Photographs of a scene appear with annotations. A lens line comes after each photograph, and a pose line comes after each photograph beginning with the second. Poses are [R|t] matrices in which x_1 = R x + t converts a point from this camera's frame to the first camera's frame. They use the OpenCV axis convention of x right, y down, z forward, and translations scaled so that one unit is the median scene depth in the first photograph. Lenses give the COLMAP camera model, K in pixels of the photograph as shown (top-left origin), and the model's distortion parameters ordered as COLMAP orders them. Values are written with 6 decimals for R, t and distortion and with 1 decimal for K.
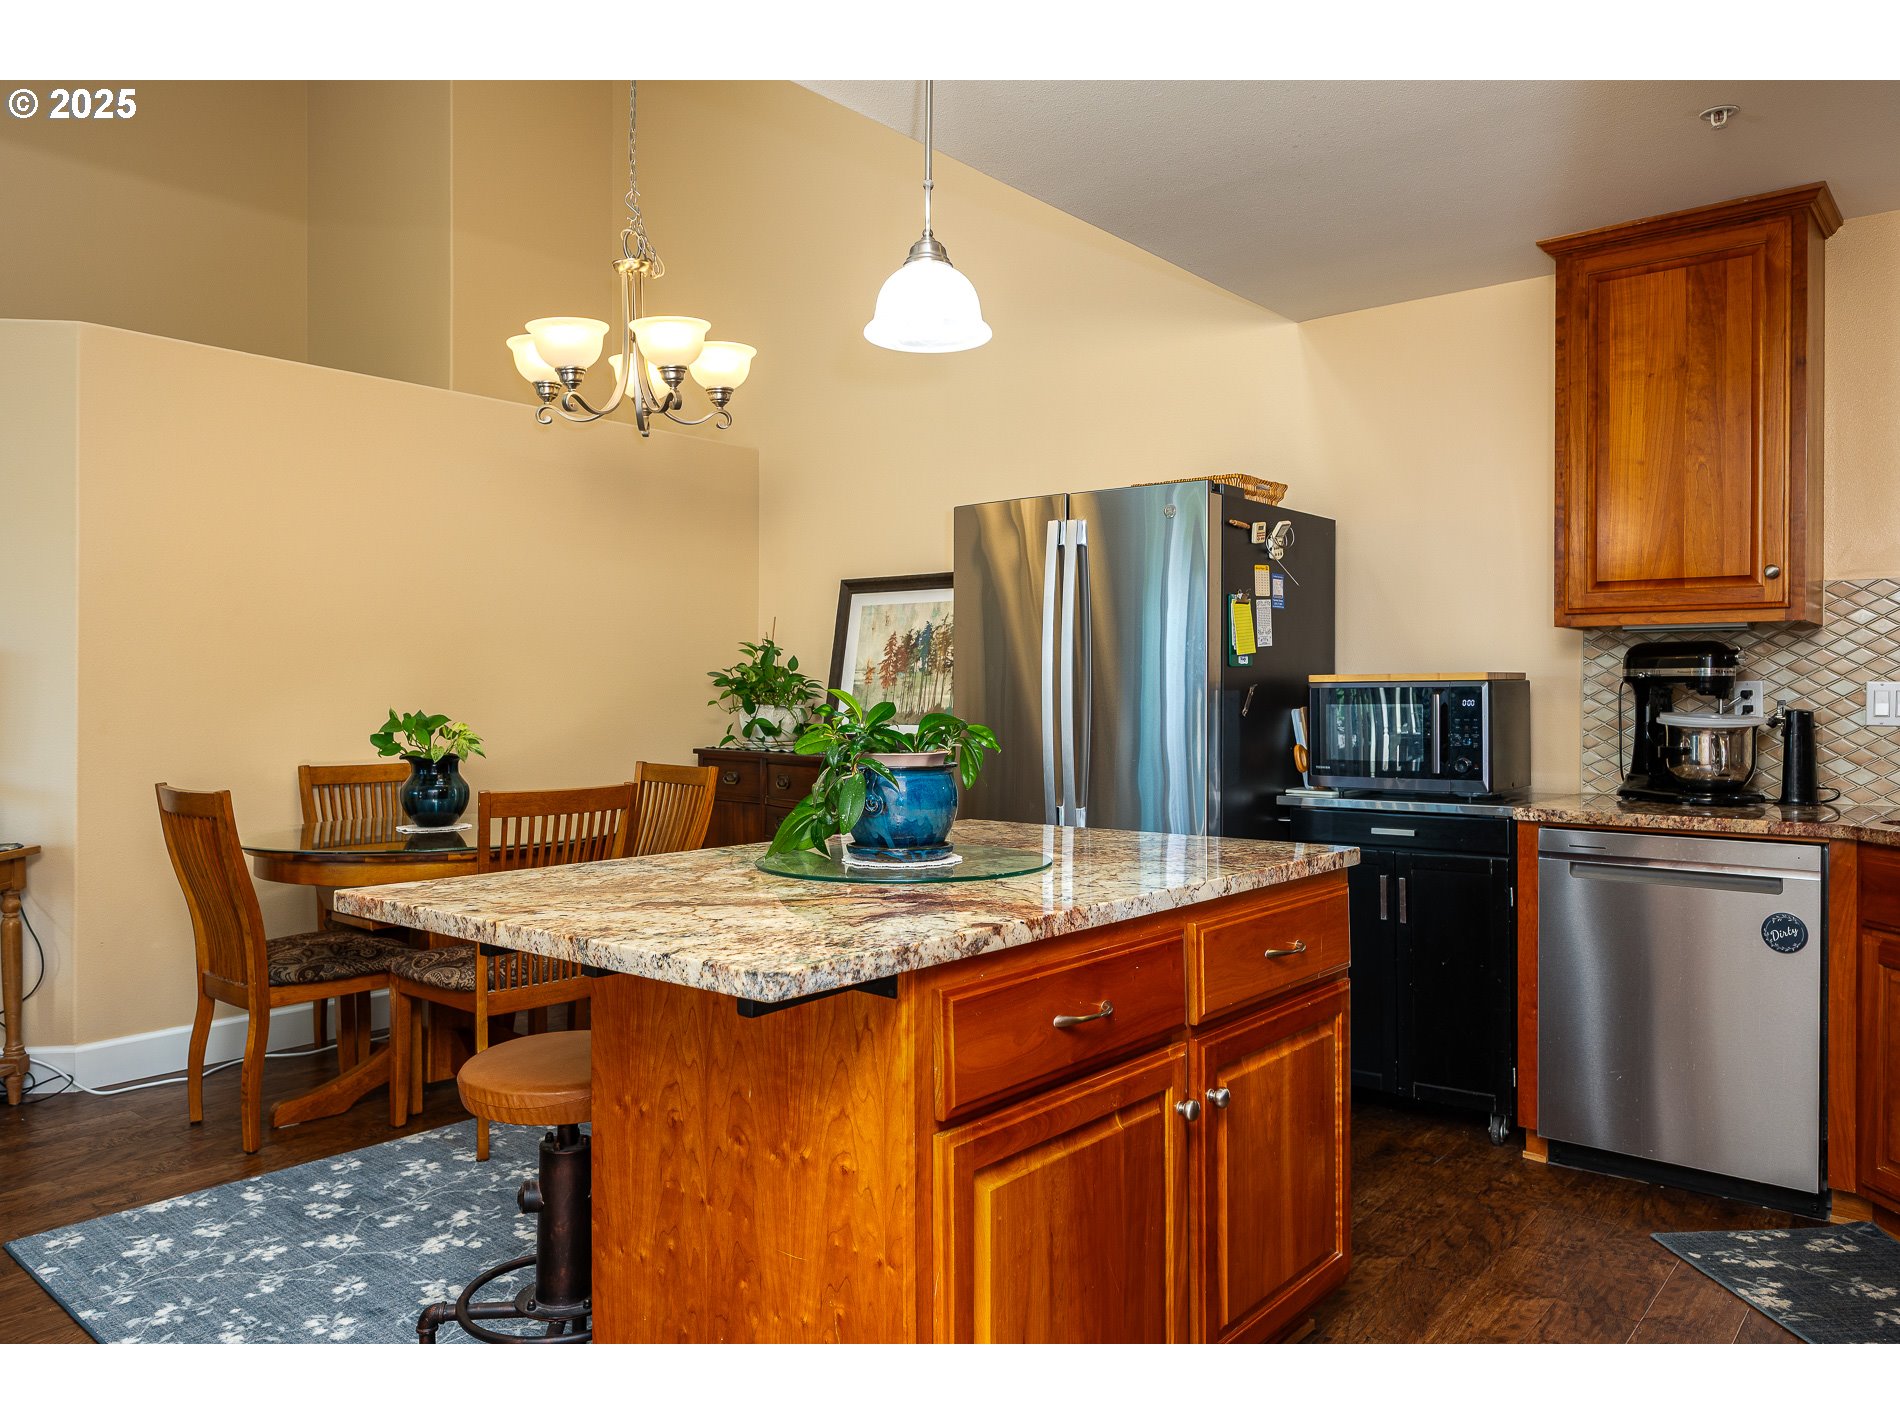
lens RADIAL K [[1332.8, 0, 951.8], [0, 1332.8, 706.1], [0, 0, 1]] dist [0.000710, 0.001486]
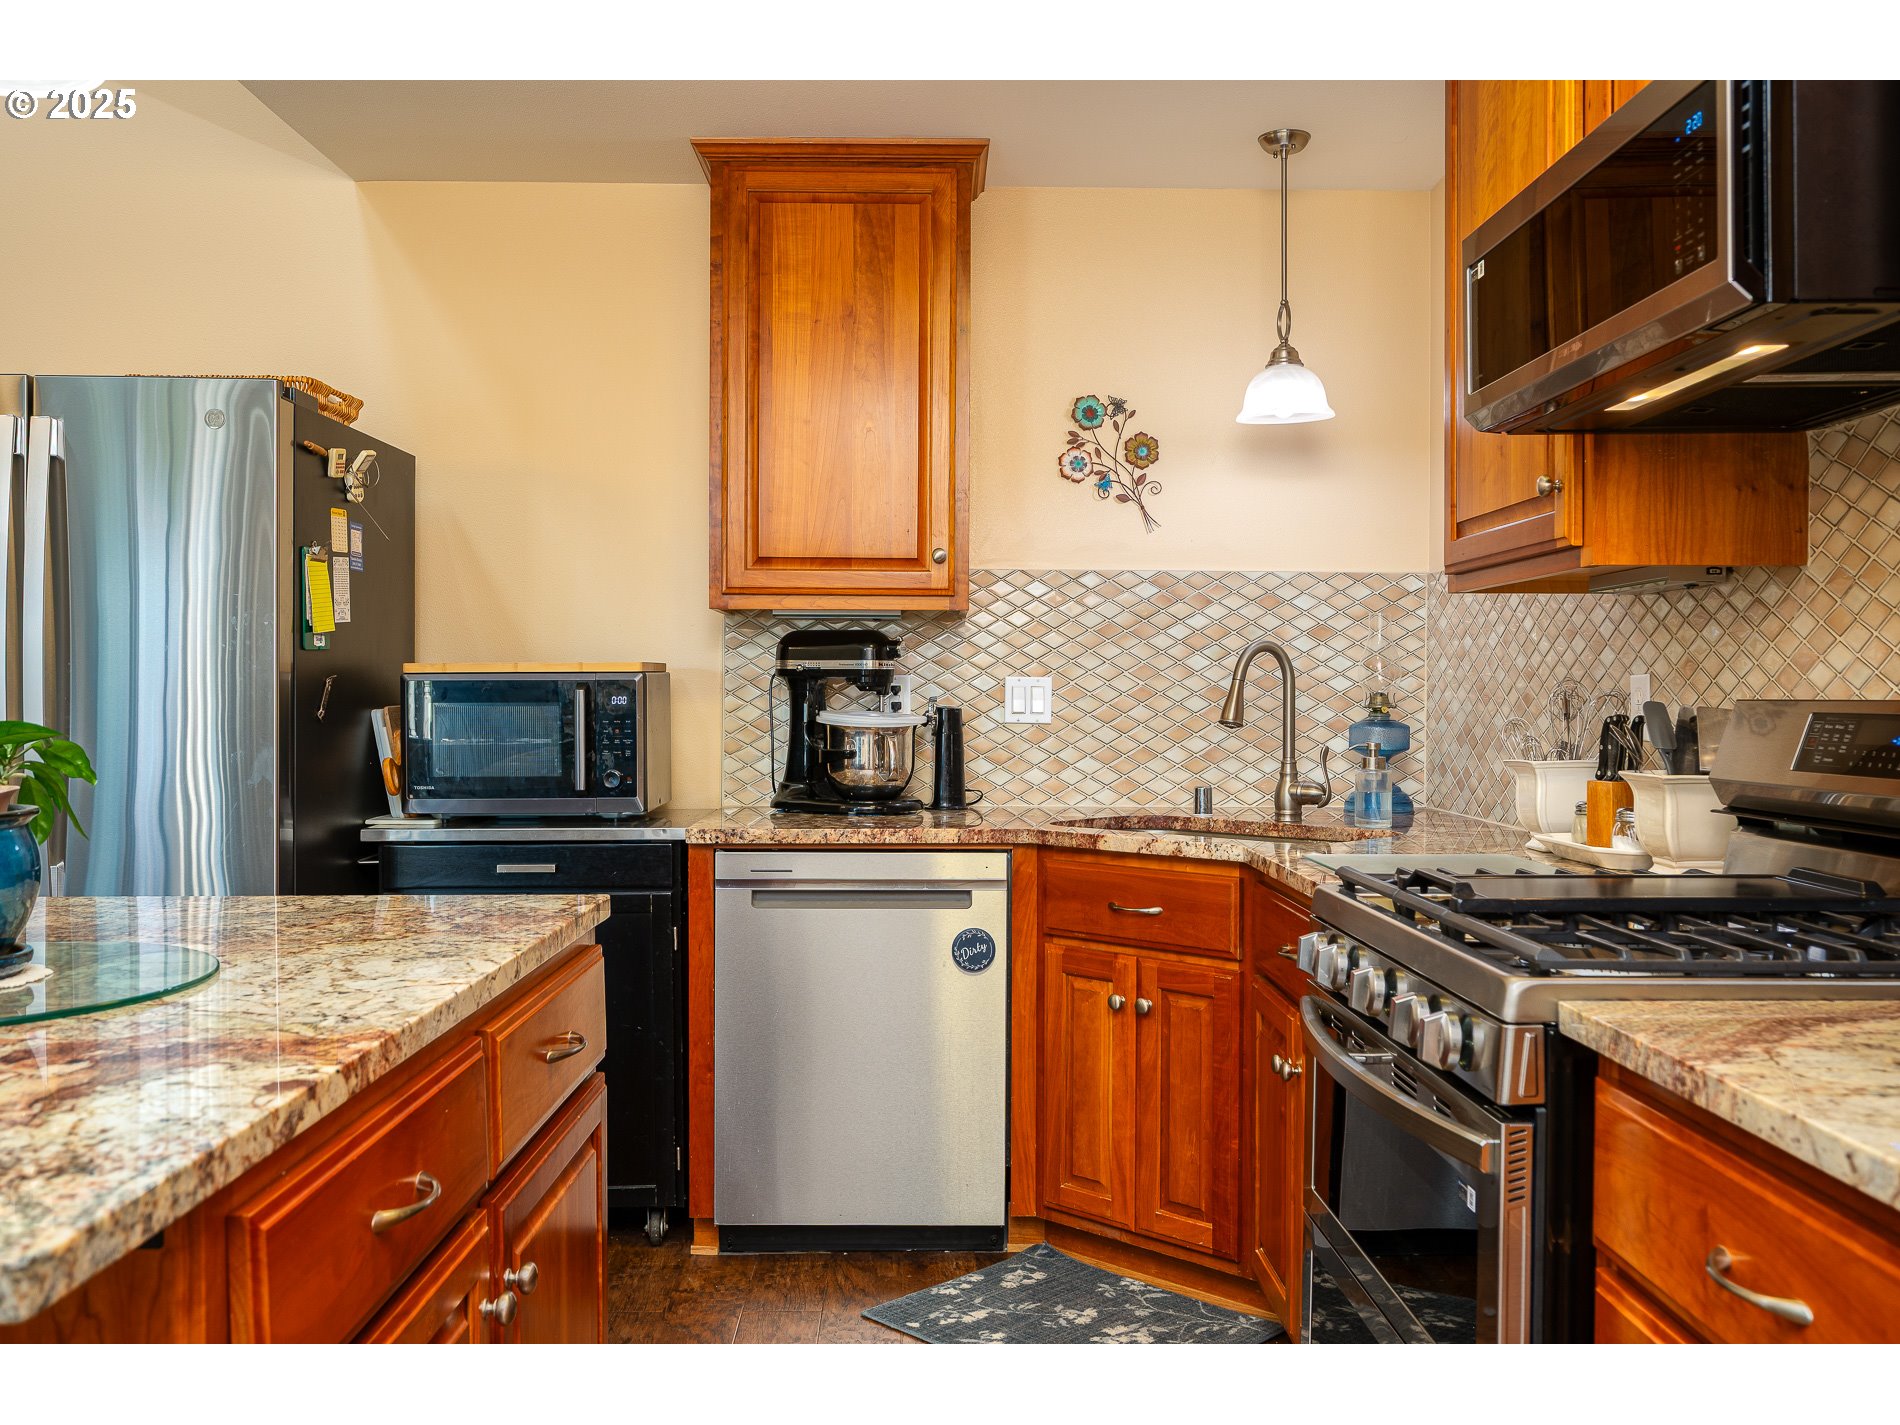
lens RADIAL K [[1642.9, 0, 947.0], [0, 1642.9, 716.6], [0, 0, 1]] dist [-0.004017, 0.002480]
pose [[0.759922, -0.009119, 0.649950, -0.111663], [0.004379, 0.999951, 0.008910, -0.000541], [-0.650000, -0.003924, 0.759924, 0.138508]]
